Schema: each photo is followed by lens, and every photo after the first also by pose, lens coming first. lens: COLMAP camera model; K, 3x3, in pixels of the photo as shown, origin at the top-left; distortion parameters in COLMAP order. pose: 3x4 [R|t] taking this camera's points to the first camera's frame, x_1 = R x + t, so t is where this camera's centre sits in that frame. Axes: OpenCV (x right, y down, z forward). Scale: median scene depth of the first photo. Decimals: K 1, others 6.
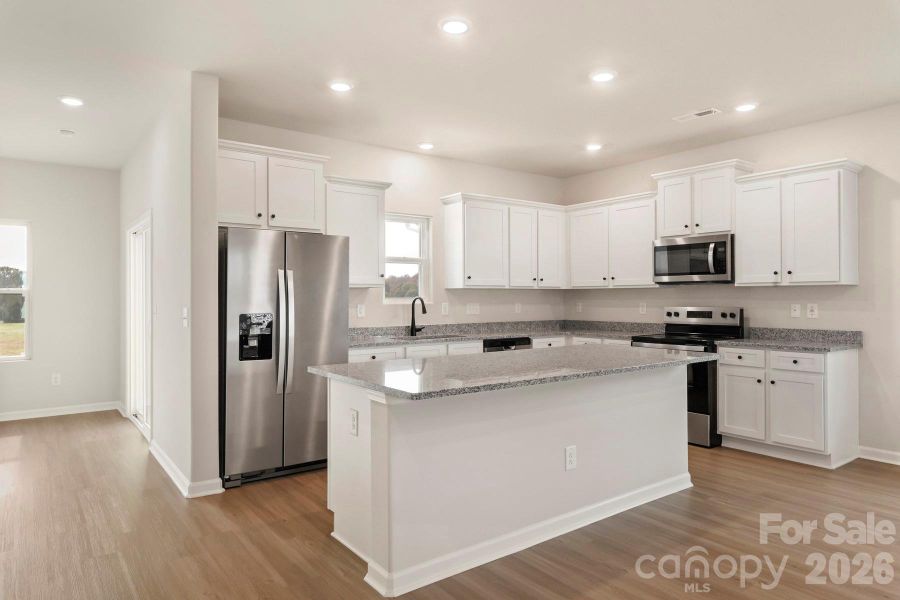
lens RADIAL K [[568.9, 0, 453.6], [0, 568.9, 294.9], [0, 0, 1]] dist [0.004192, 0.000864]
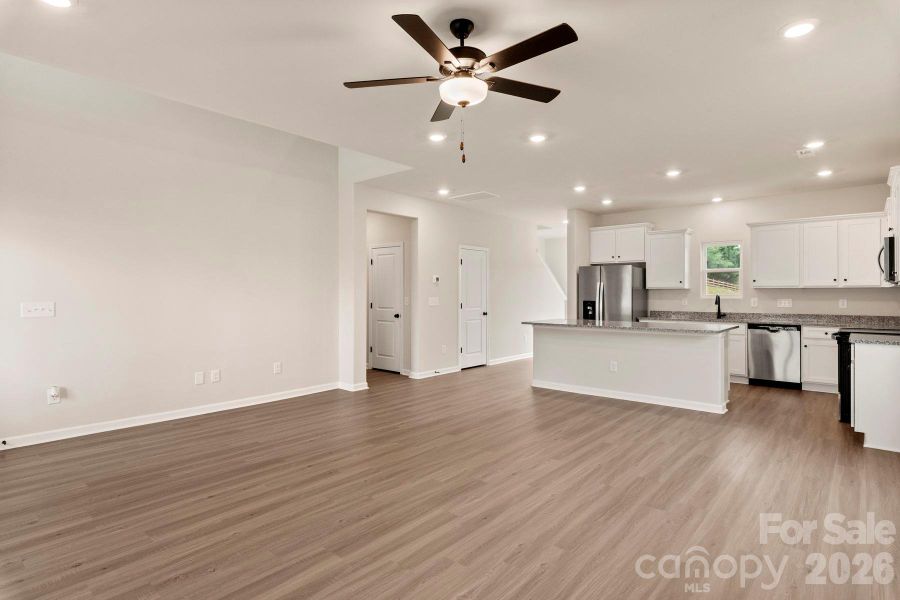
lens RADIAL K [[471.1, 0, 449.5], [0, 471.1, 288.4], [0, 0, 1]] dist [0.000873, -0.000177]
pose [[0.205905, -0.007338, -0.978544, 1.147870], [0.001662, 0.999973, -0.007149, -0.004689], [0.978571, -0.000154, 0.205912, -0.004390]]
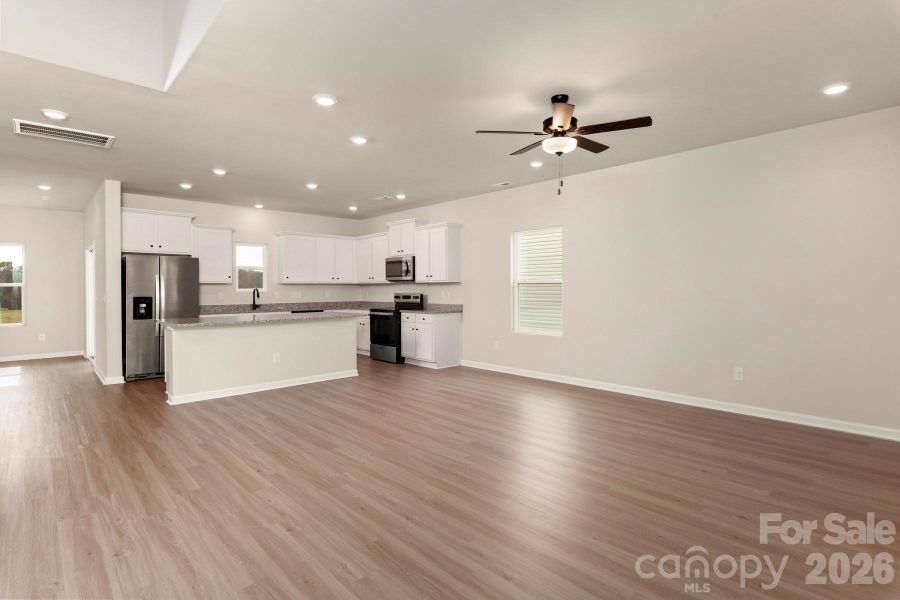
lens RADIAL K [[448.0, 0, 452.7], [0, 448.0, 299.0], [0, 0, 1]] dist [-0.000575, -0.000082]
pose [[0.993850, -0.003067, 0.110688, 0.435316], [0.000049, 0.999628, 0.027259, -0.000734], [-0.110731, -0.027086, 0.993481, -0.534197]]
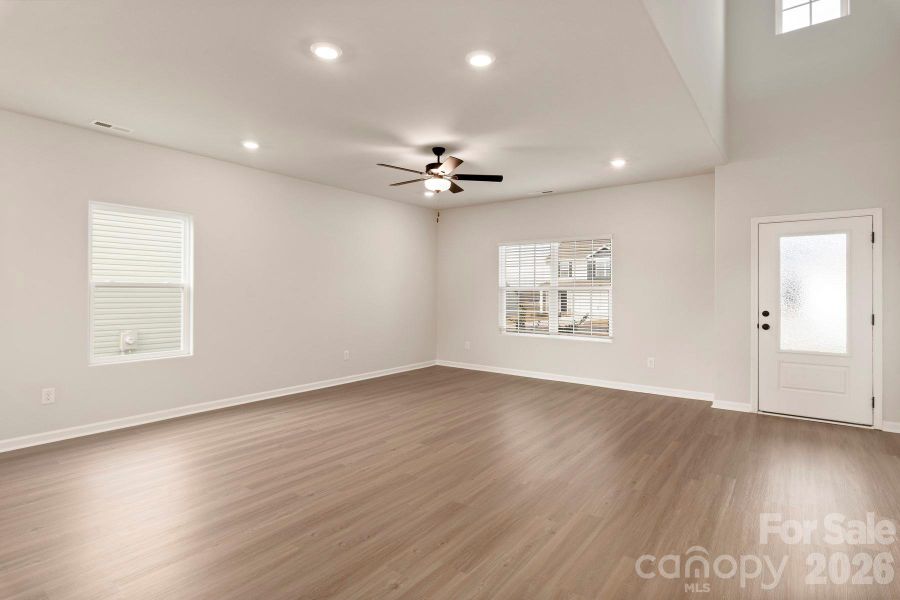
lens RADIAL K [[448.0, 0, 452.7], [0, 448.0, 299.0], [0, 0, 1]] dist [-0.000575, -0.000082]
pose [[-0.272418, -0.006357, 0.962158, -0.176845], [-0.002102, 0.999980, 0.006012, 0.005132], [-0.962177, -0.000385, -0.272426, 0.319905]]
